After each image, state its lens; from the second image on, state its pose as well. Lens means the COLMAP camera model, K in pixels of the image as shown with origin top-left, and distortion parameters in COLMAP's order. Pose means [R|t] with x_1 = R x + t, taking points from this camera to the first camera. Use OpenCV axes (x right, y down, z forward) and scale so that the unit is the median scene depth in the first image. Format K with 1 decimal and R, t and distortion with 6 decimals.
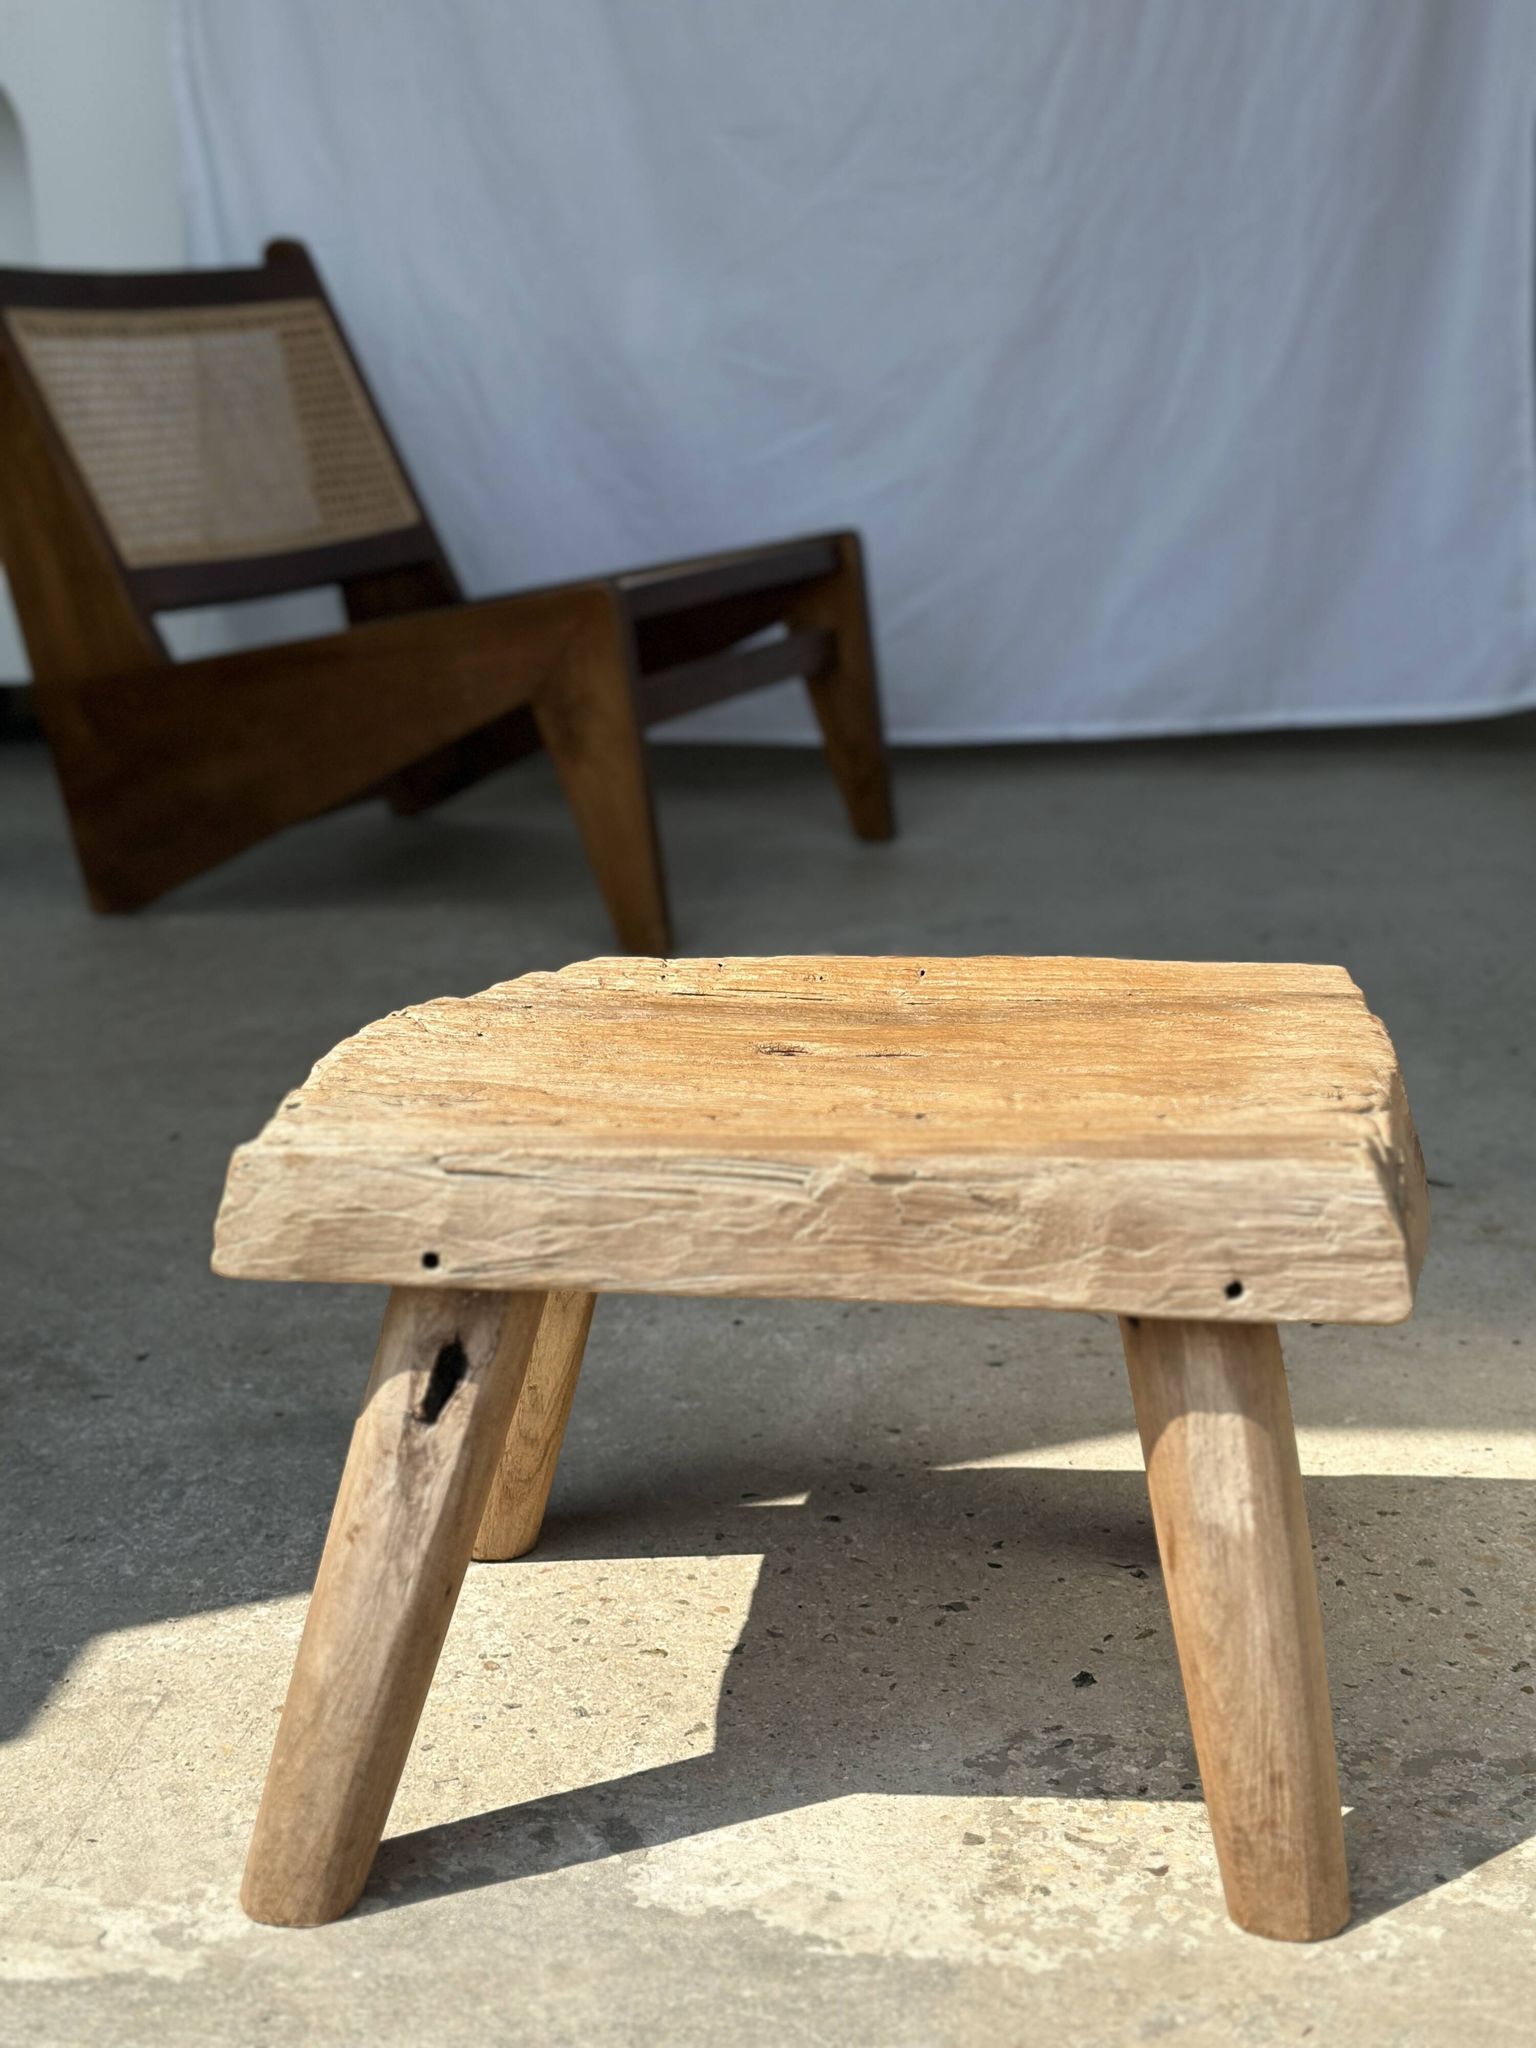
lens RADIAL K [[2837.9, 0, 773.2], [0, 2837.9, 1040.7], [0, 0, 1]] dist [0.093172, 0.000000]
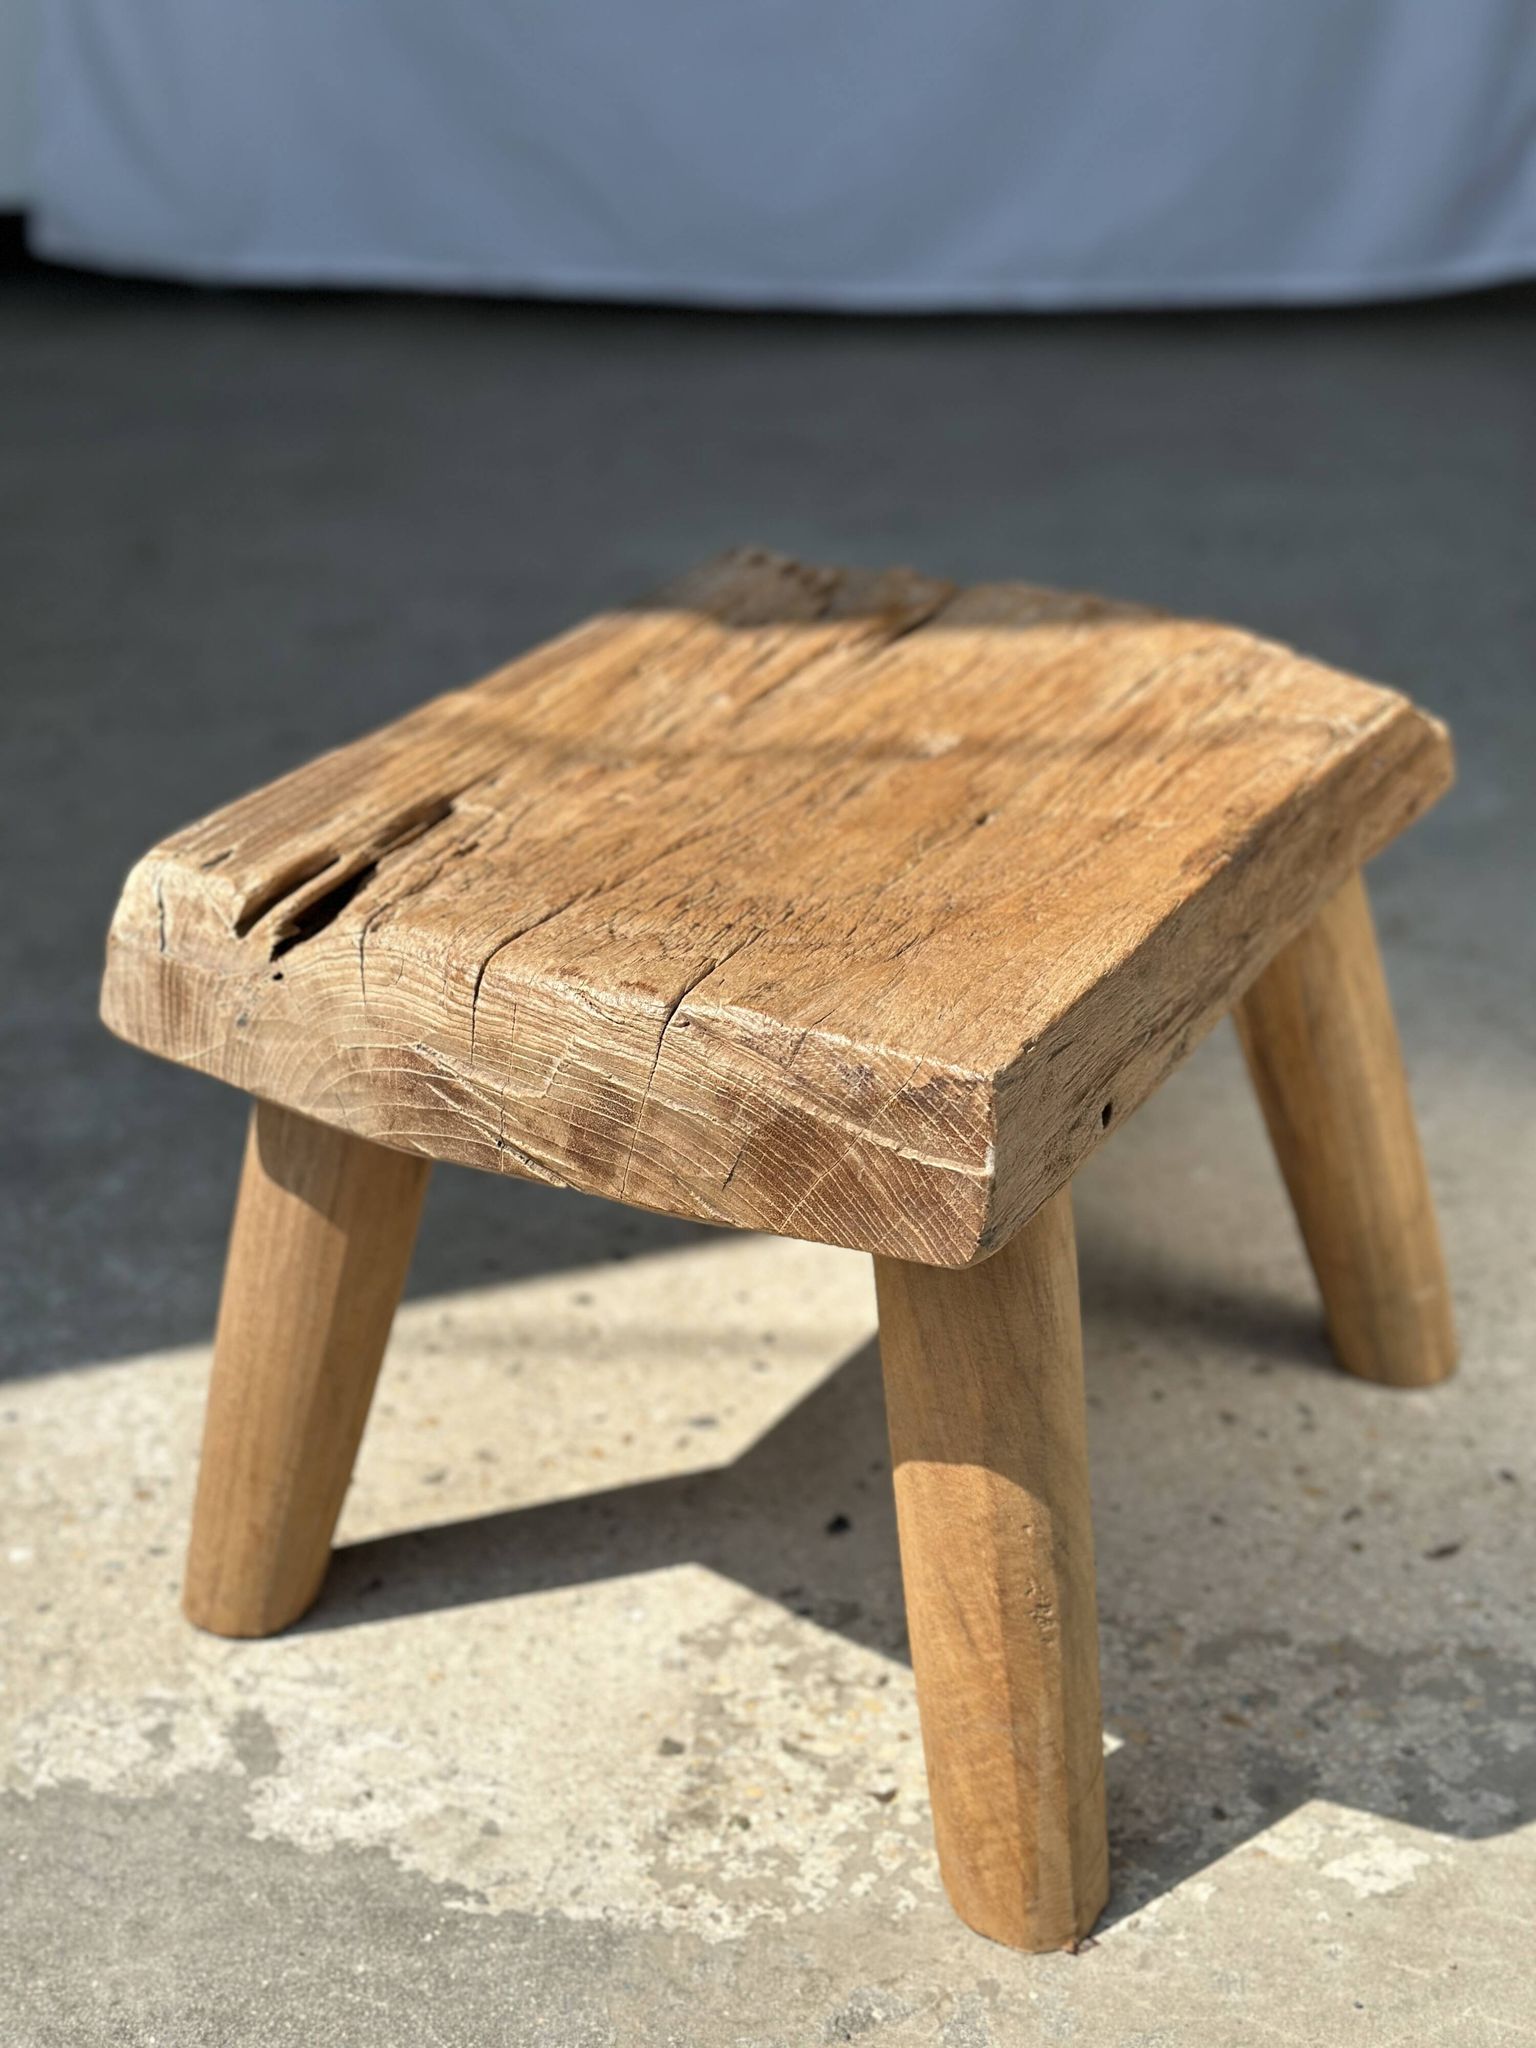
lens RADIAL K [[2851.3, 0, 764.8], [0, 2851.3, 1054.9], [0, 0, 1]] dist [0.099112, 0.000000]
pose [[0.999880, 0.015504, 0.000743, 0.097500], [-0.015416, 0.986315, 0.164148, -0.061394], [0.001812, -0.164140, 0.986435, 0.214330]]
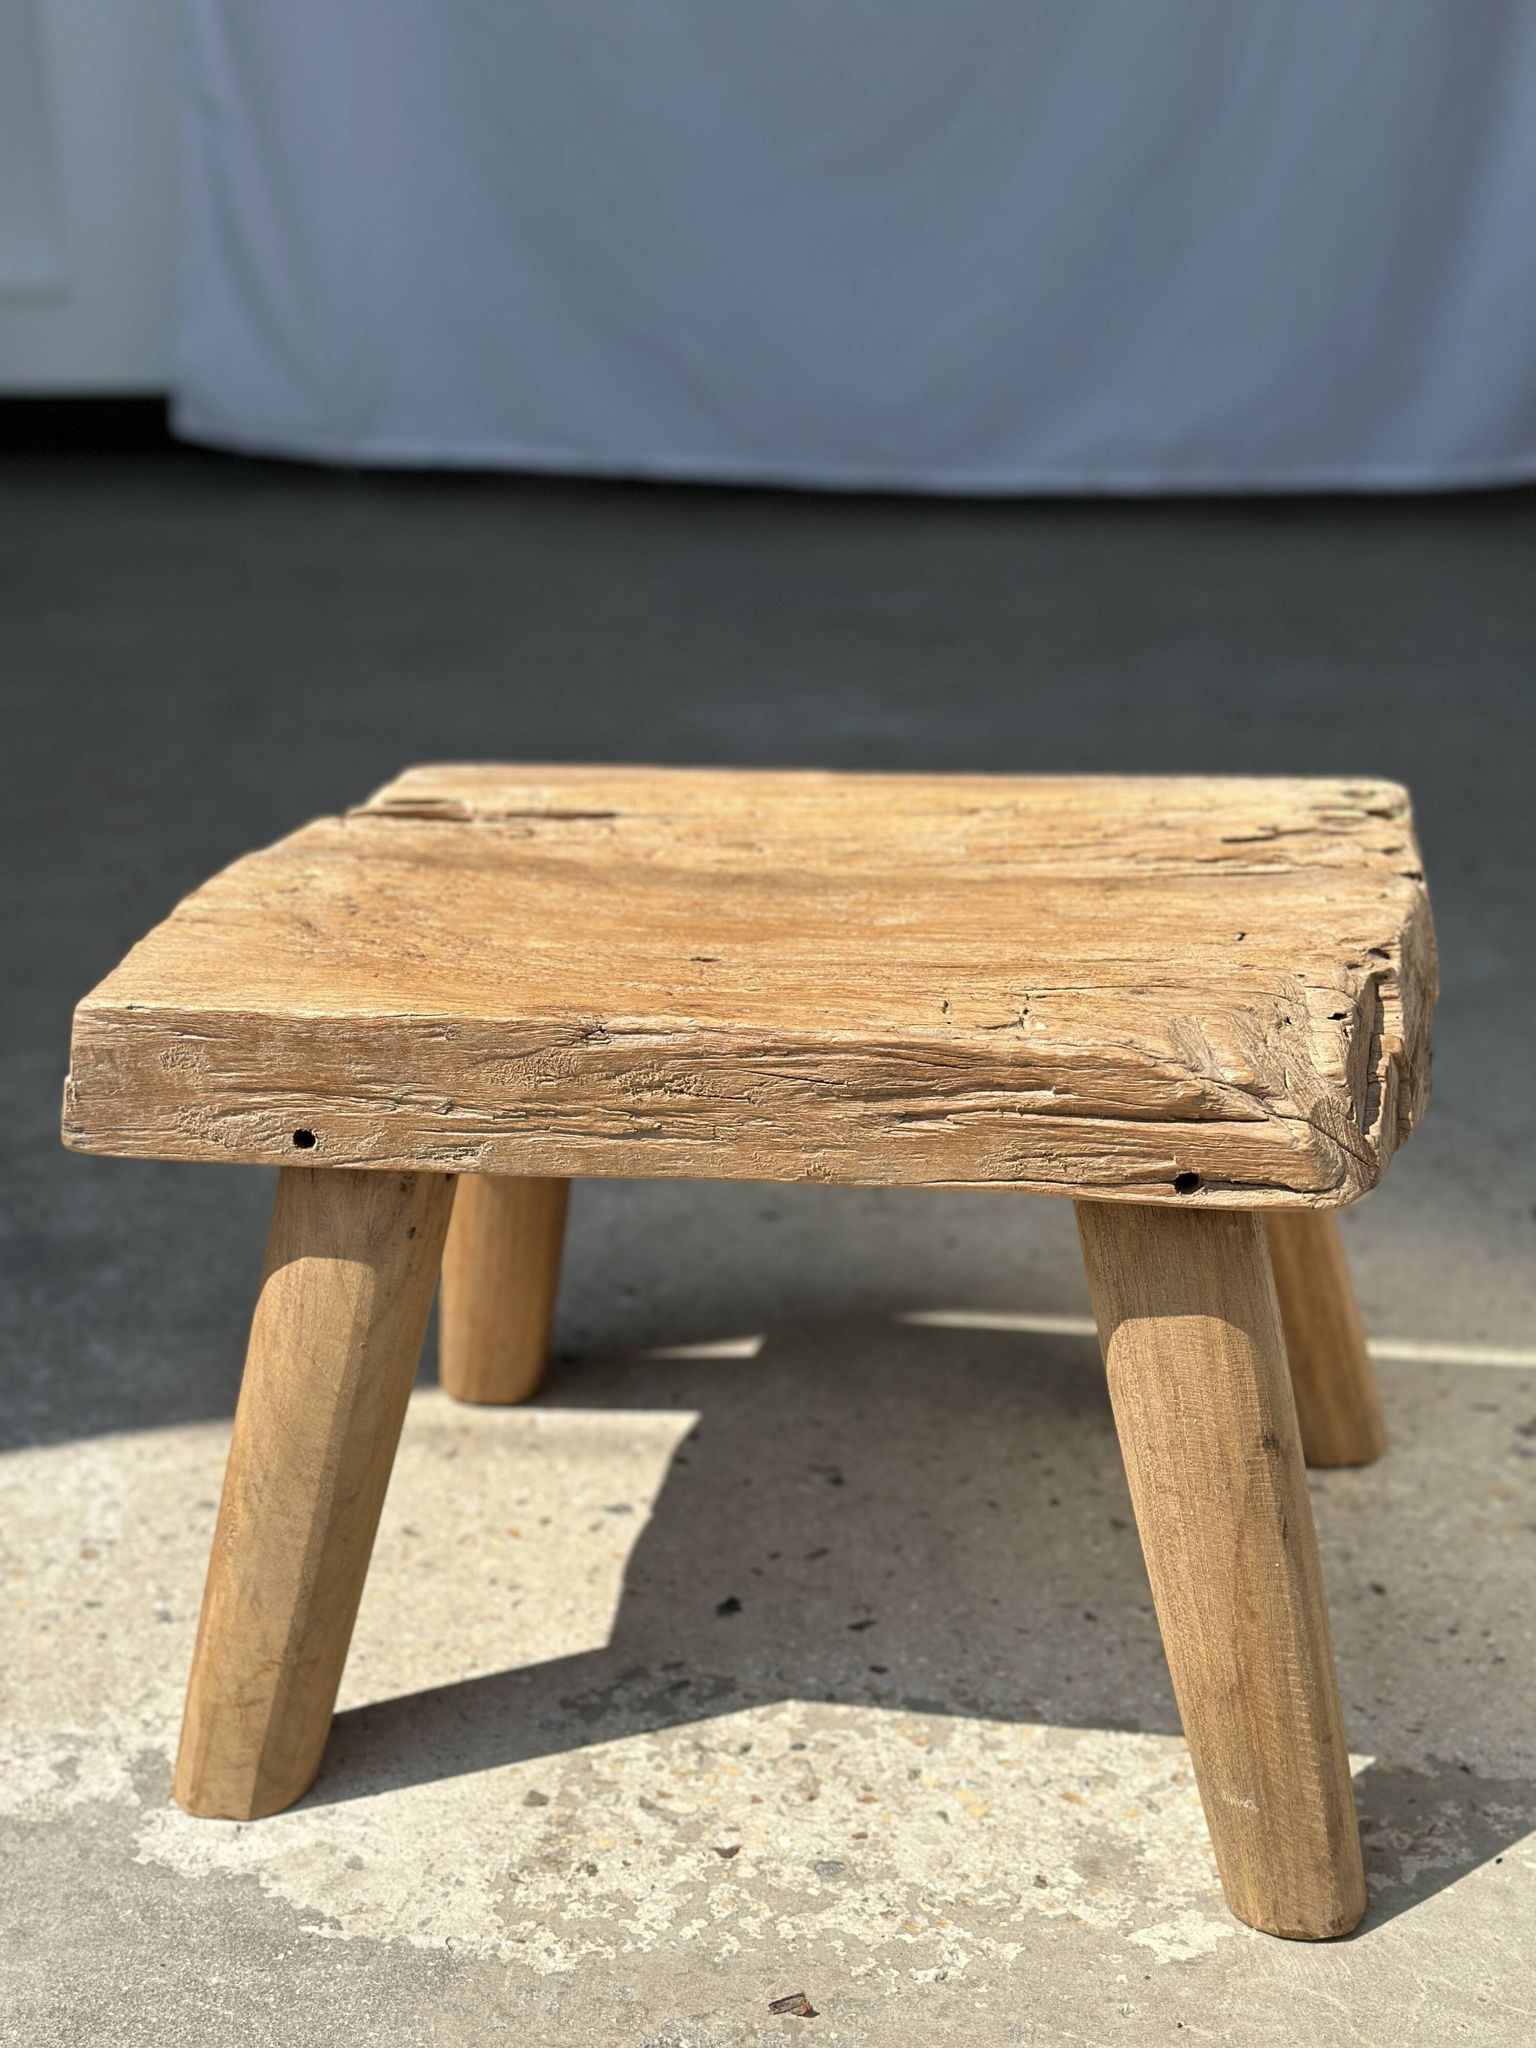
lens RADIAL K [[2851.3, 0, 722.5], [0, 2851.3, 1032.6], [0, 0, 1]] dist [0.099112, 0.000000]
pose [[0.996464, 0.042603, -0.072422, 0.190260], [-0.035497, 0.994678, 0.096721, -0.049099], [0.076157, -0.093808, 0.992673, 0.144213]]
